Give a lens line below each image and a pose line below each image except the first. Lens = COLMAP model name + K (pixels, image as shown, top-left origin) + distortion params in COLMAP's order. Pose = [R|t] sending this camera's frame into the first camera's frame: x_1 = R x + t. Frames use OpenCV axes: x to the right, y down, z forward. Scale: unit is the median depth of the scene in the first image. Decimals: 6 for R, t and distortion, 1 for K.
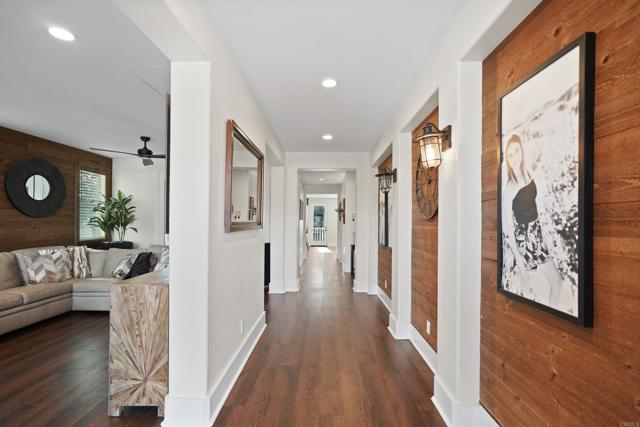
lens RADIAL K [[289.4, 0, 318.7], [0, 289.4, 219.4], [0, 0, 1]] dist [-0.002608, 0.002895]
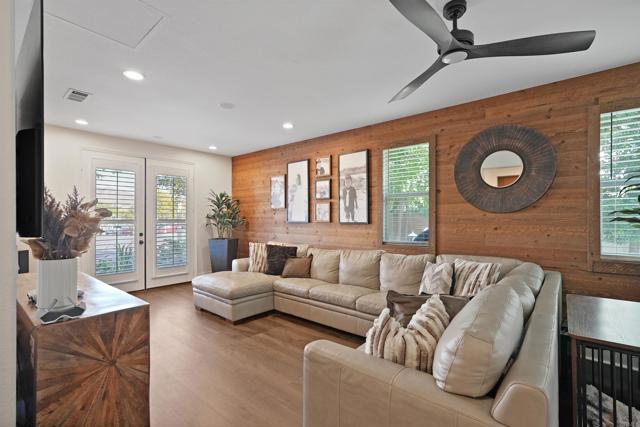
lens RADIAL K [[289.4, 0, 319.5], [0, 289.4, 215.3], [0, 0, 1]] dist [-0.002608, 0.002895]
pose [[-0.628780, -0.009247, -0.777528, -0.555583], [0.002660, 0.999898, -0.014043, 0.022629], [0.777579, -0.010899, -0.628691, 3.477696]]
